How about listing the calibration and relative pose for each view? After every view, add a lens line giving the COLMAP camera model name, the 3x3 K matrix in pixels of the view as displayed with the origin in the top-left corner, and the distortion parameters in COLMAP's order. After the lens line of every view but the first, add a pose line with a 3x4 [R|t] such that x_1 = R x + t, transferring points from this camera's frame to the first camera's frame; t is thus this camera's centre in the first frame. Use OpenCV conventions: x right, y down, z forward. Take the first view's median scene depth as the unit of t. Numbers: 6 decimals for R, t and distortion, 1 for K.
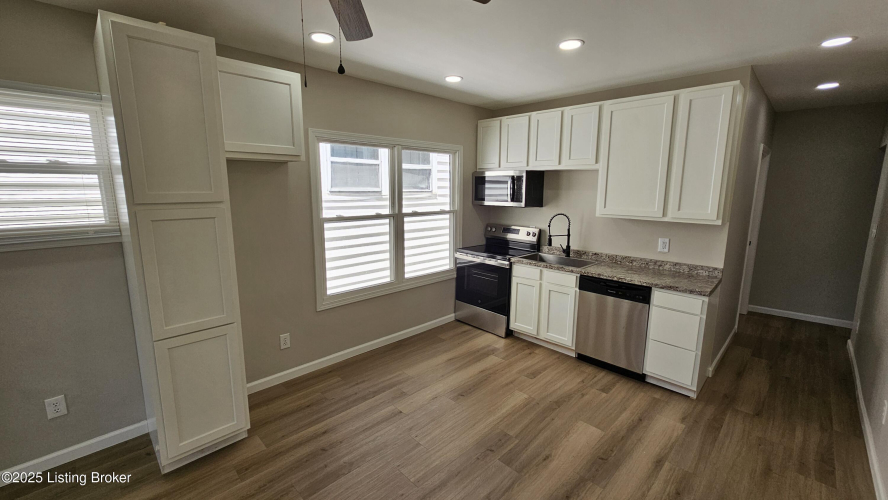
lens RADIAL K [[366.7, 0, 445.5], [0, 366.7, 246.3], [0, 0, 1]] dist [0.000557, -0.000008]
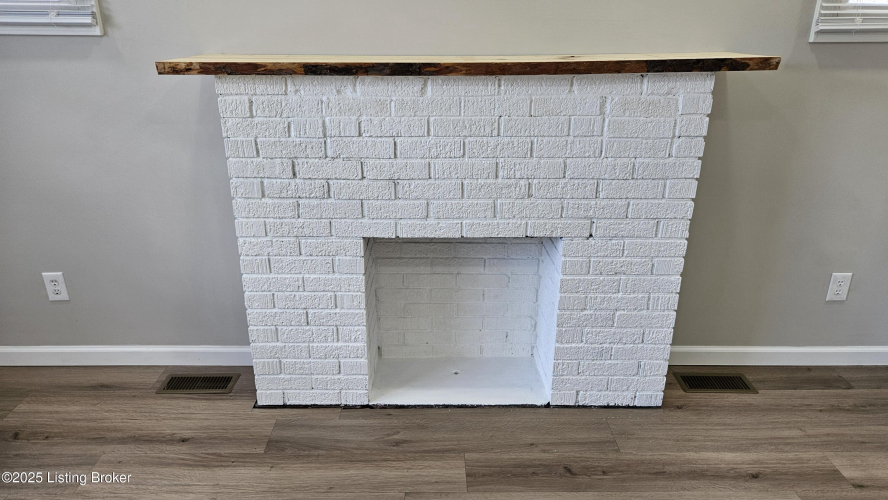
lens RADIAL K [[595.3, 0, 444.0], [0, 595.3, 250.0], [0, 0, 1]] dist [0.041550, -0.000933]
pose [[0.717857, 0.251091, -0.649334, -0.549182], [-0.114378, 0.962558, 0.245764, 0.110718], [0.686731, -0.102154, 0.719698, -0.208162]]
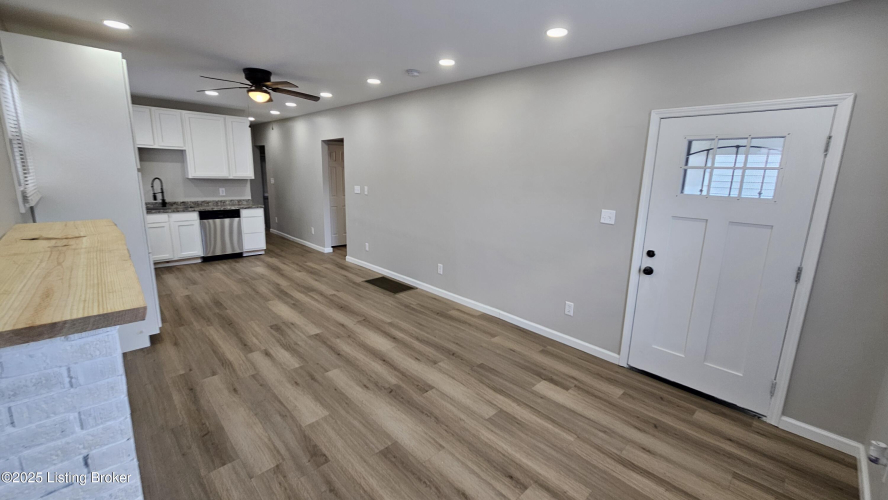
lens RADIAL K [[366.7, 0, 445.5], [0, 366.7, 246.3], [0, 0, 1]] dist [0.000557, -0.000008]
pose [[0.020917, -0.208065, 0.977891, -1.336718], [0.136731, 0.969510, 0.203357, 0.042962], [-0.990387, 0.129455, 0.048728, -0.231019]]
